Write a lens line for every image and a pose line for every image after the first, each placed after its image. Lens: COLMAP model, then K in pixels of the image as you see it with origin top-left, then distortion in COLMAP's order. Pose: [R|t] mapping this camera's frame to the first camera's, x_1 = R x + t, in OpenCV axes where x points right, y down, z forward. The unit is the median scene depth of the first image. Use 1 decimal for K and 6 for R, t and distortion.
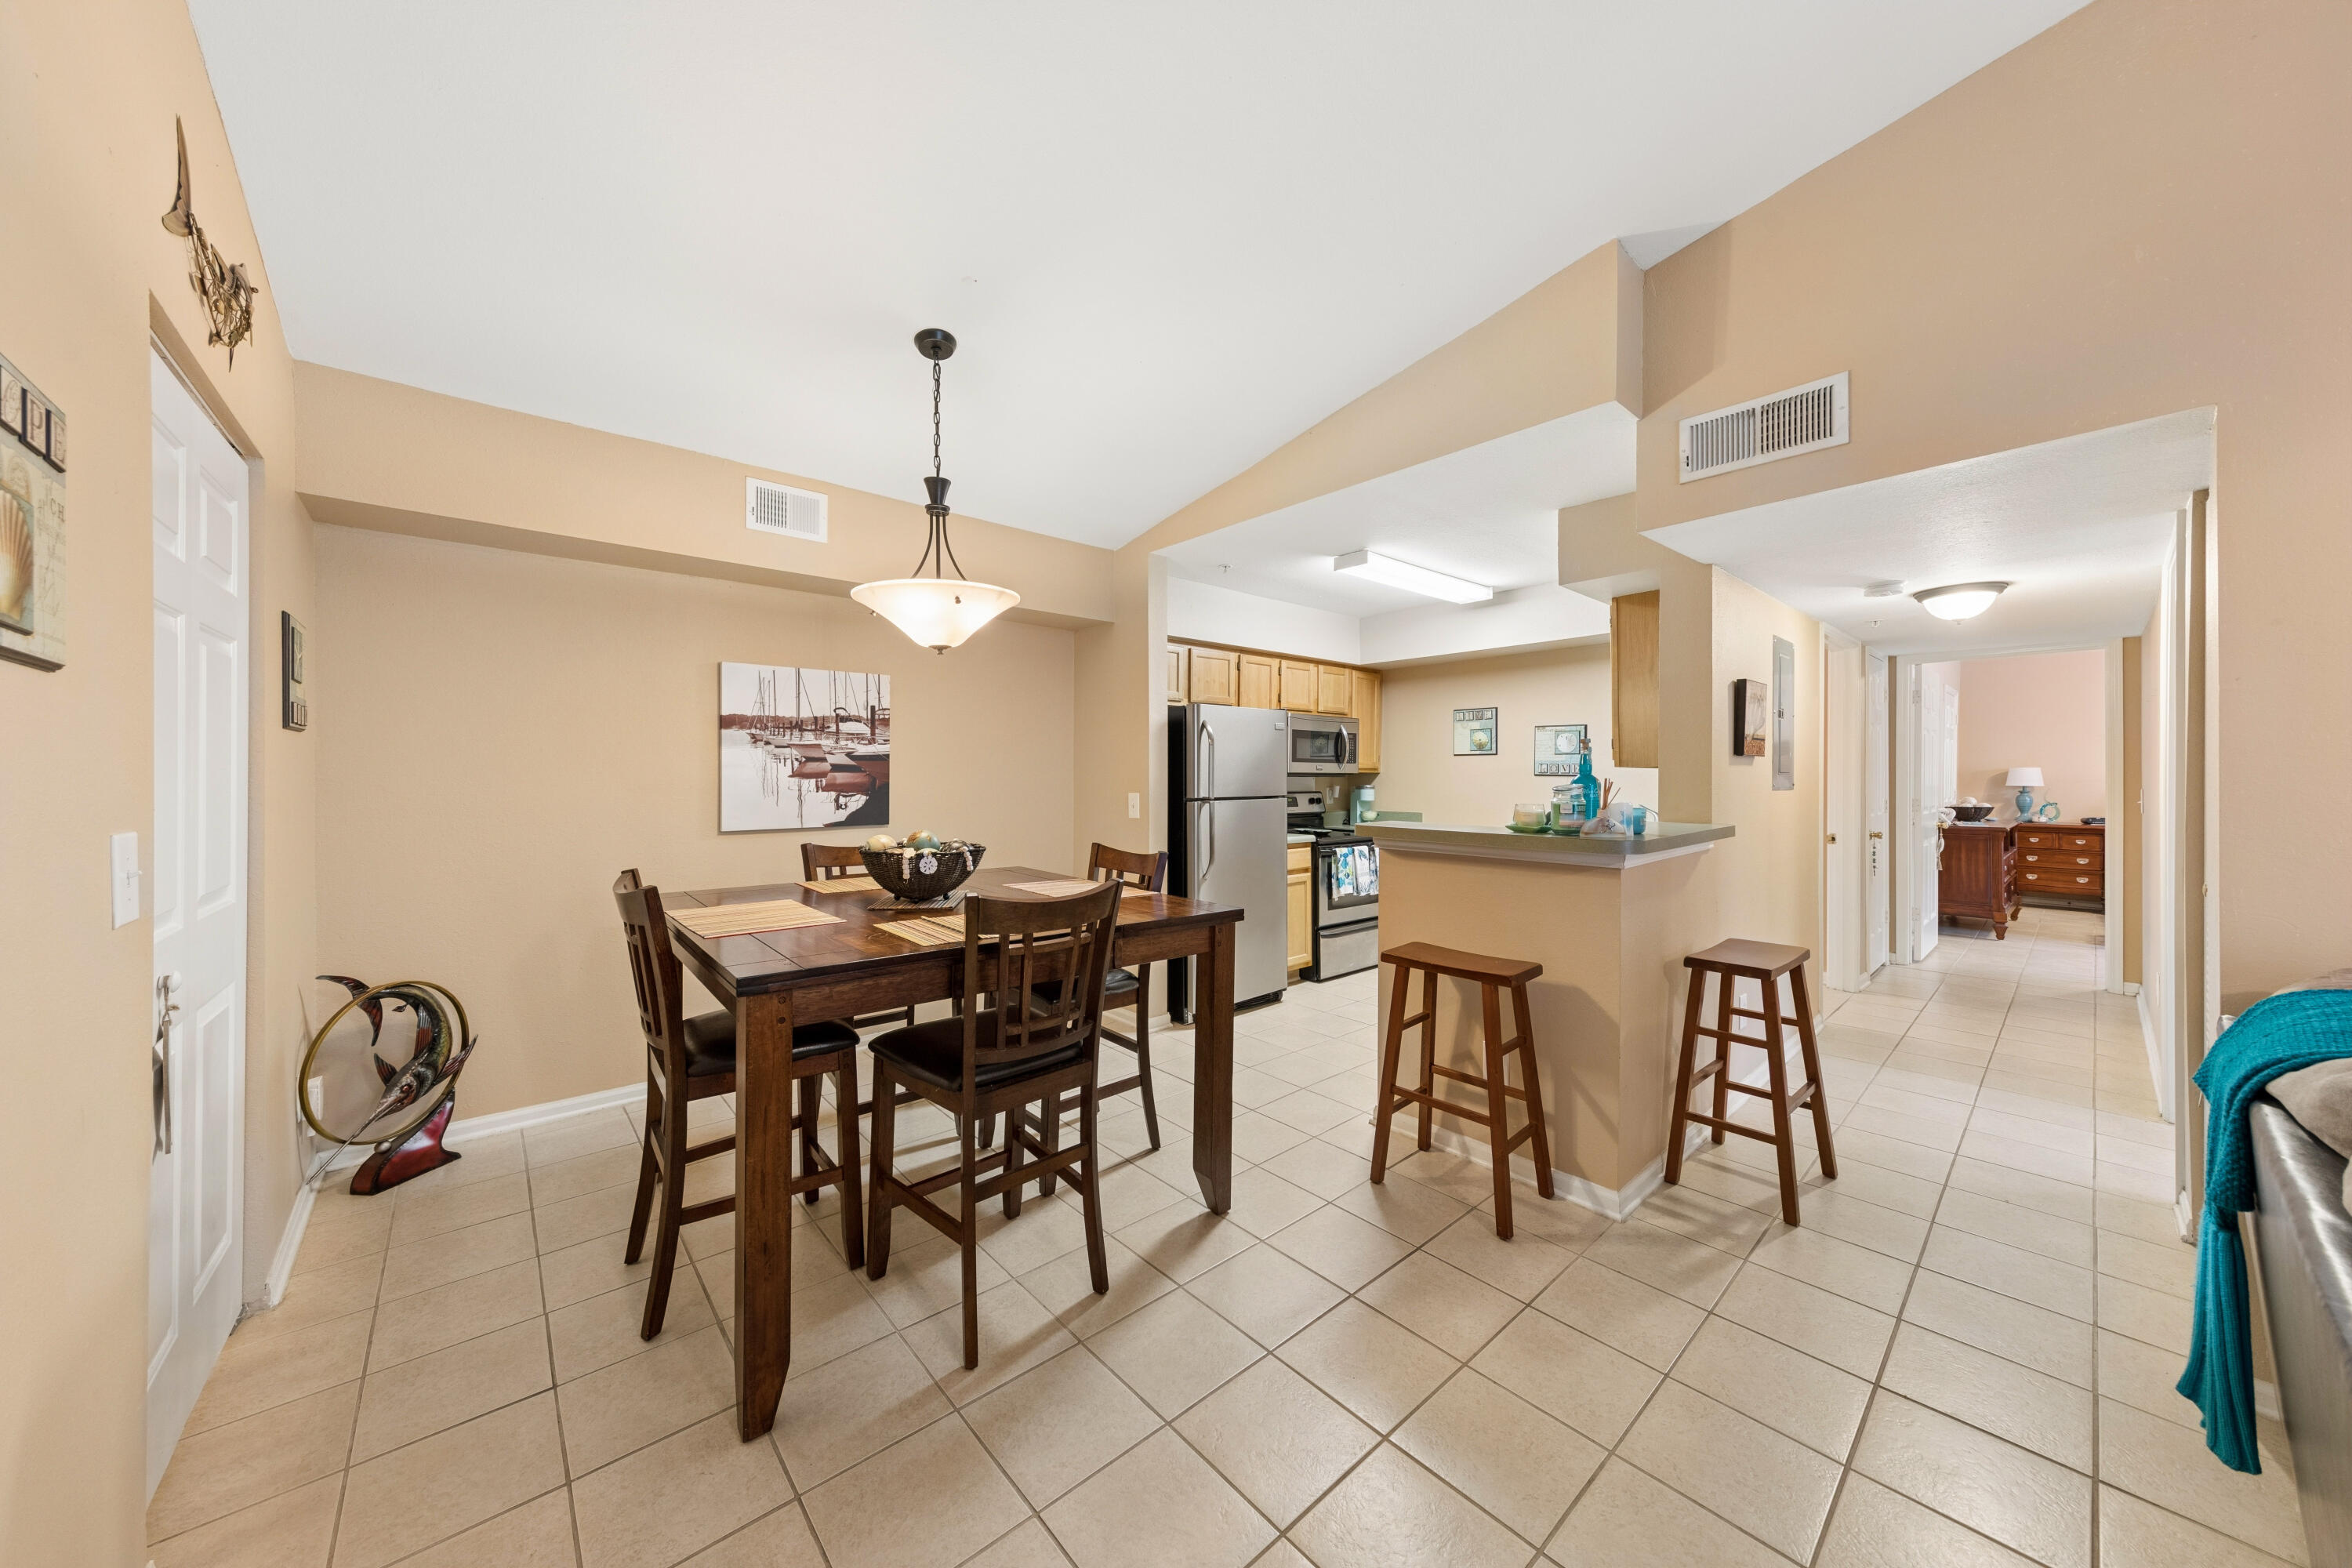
lens RADIAL K [[802.4, 0, 1174.5], [0, 802.4, 777.3], [0, 0, 1]] dist [0.000423, 0.000020]
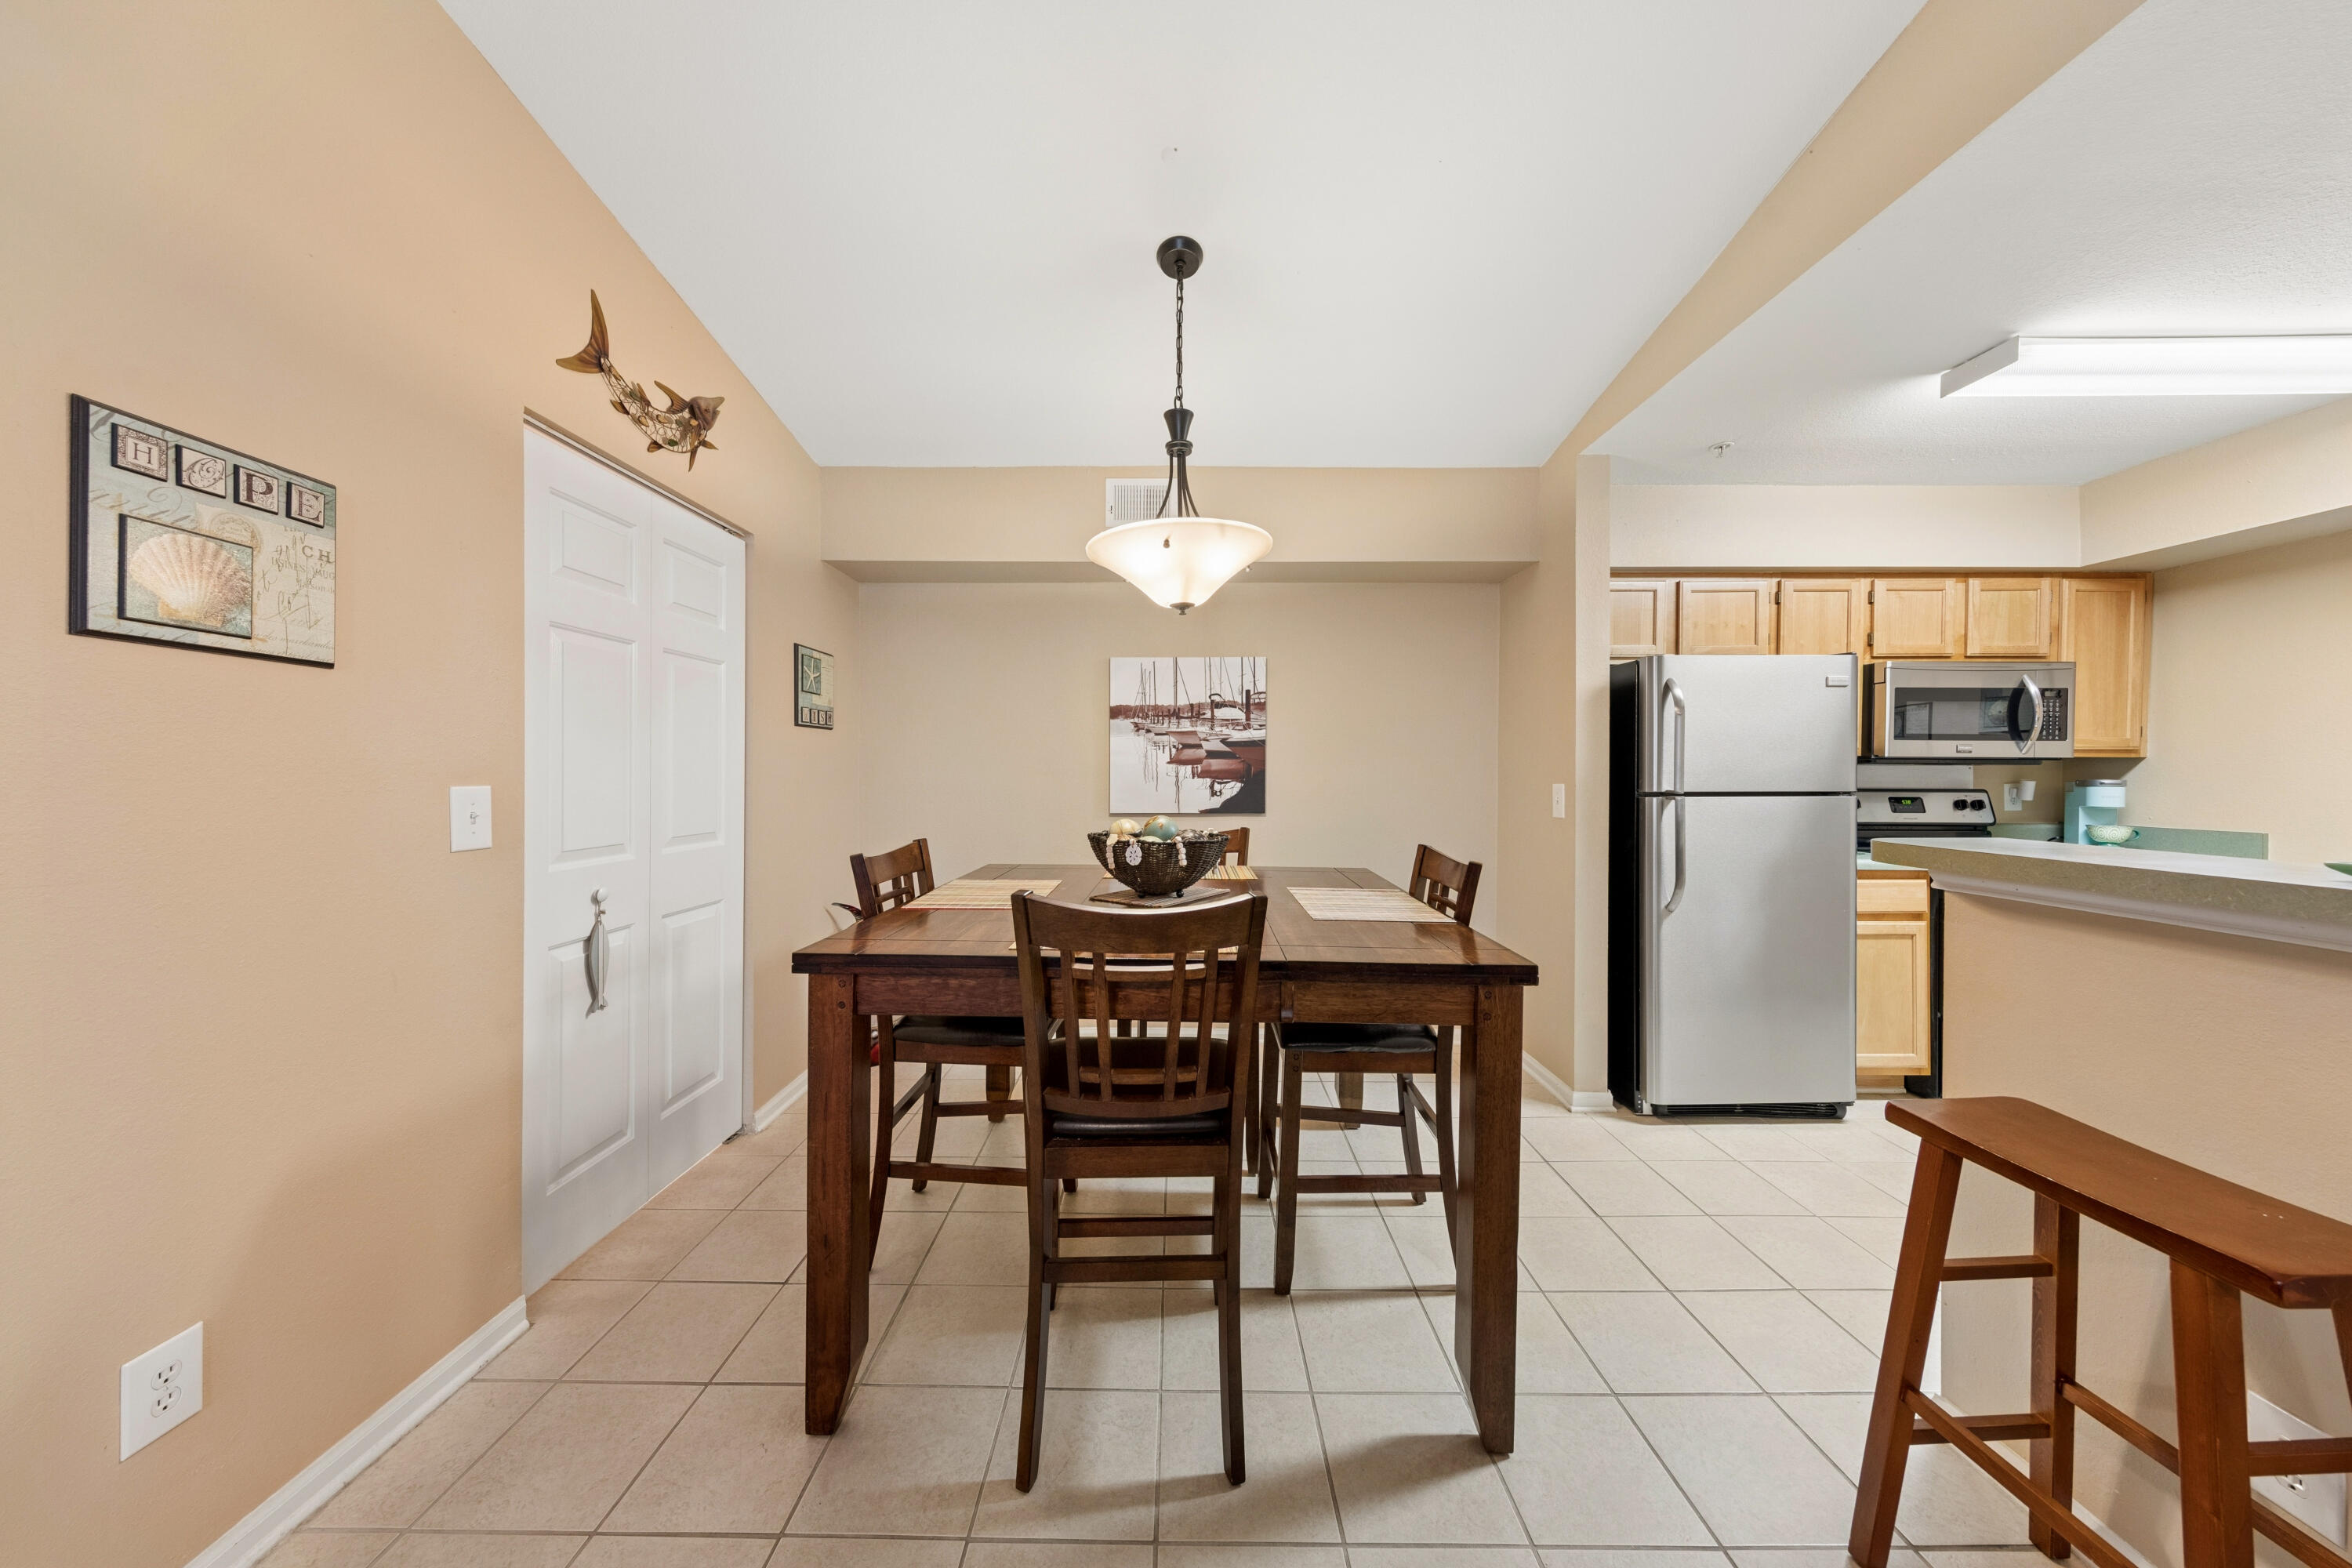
lens RADIAL K [[768.5, 0, 1167.9], [0, 768.5, 778.3], [0, 0, 1]] dist [0.002440, -0.000201]
pose [[0.748934, 0.004895, -0.662626, 0.166796], [-0.003164, 0.999988, 0.003810, 0.014131], [0.662637, -0.000757, 0.748941, 0.247396]]
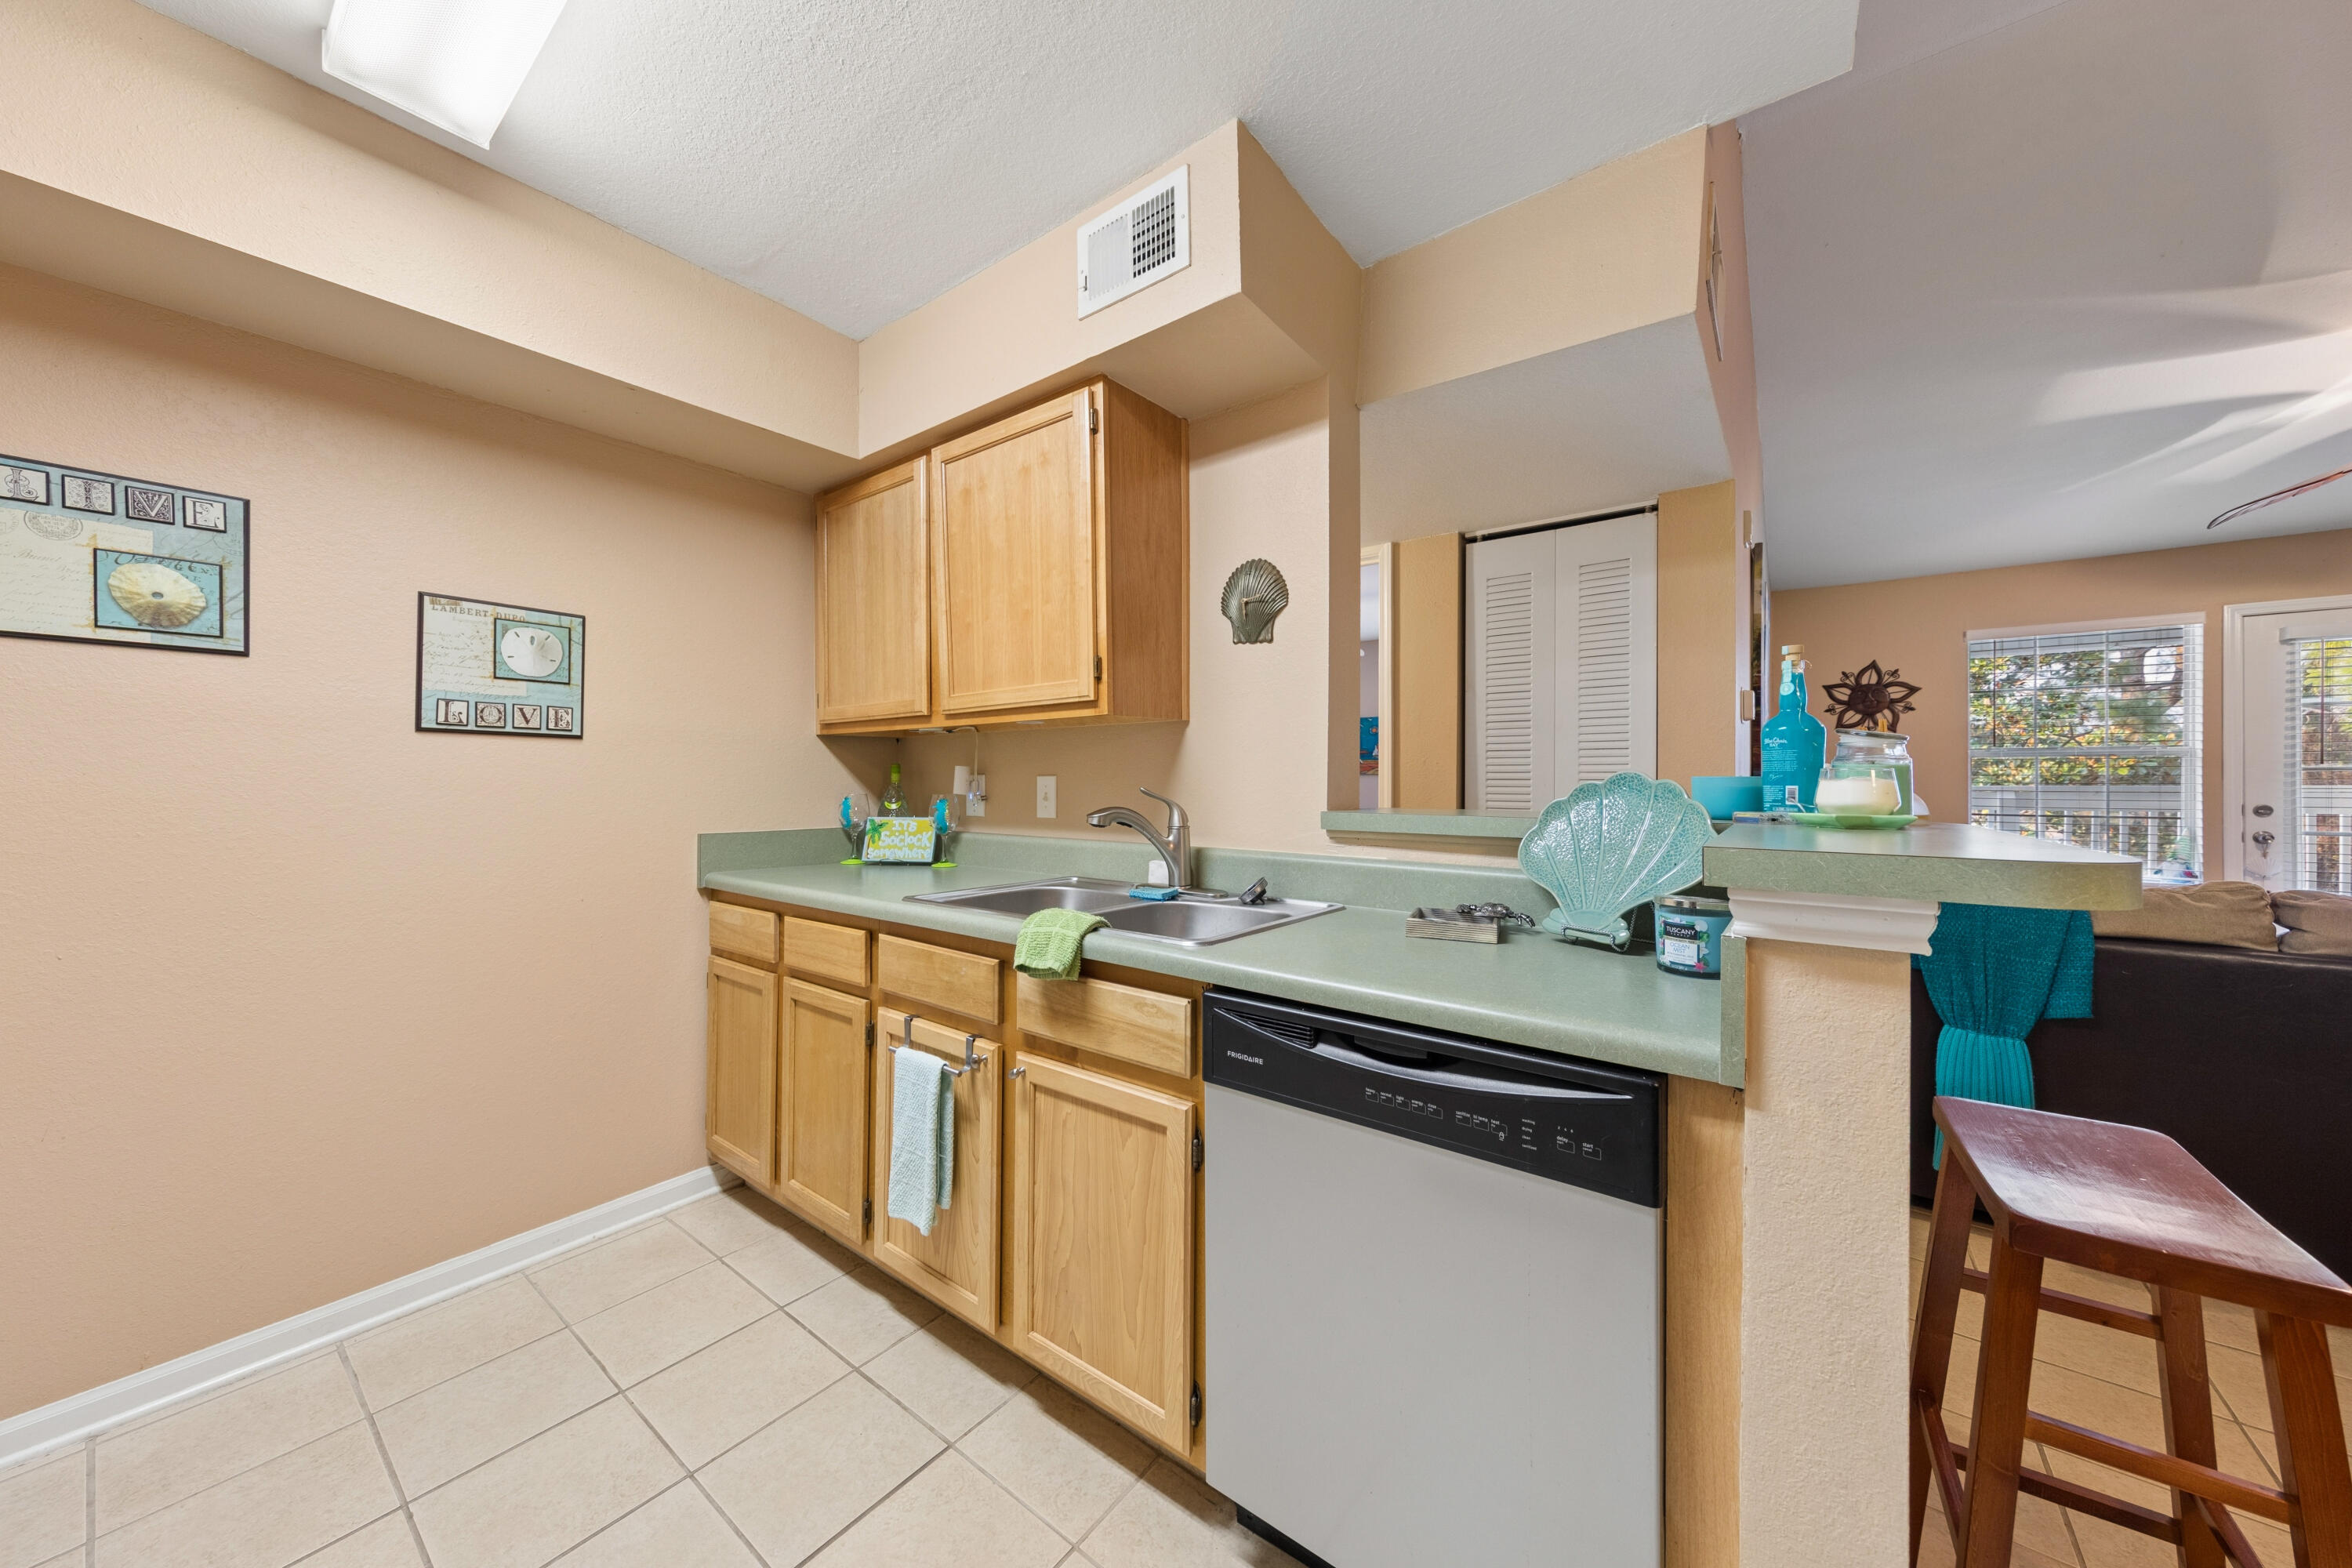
lens RADIAL K [[802.4, 0, 1174.5], [0, 802.4, 777.3], [0, 0, 1]] dist [0.000423, 0.000020]
pose [[-0.199049, 0.005236, 0.979976, 0.049517], [0.000599, 0.999986, -0.005222, 0.027906], [-0.979989, -0.000453, -0.199049, 1.020444]]
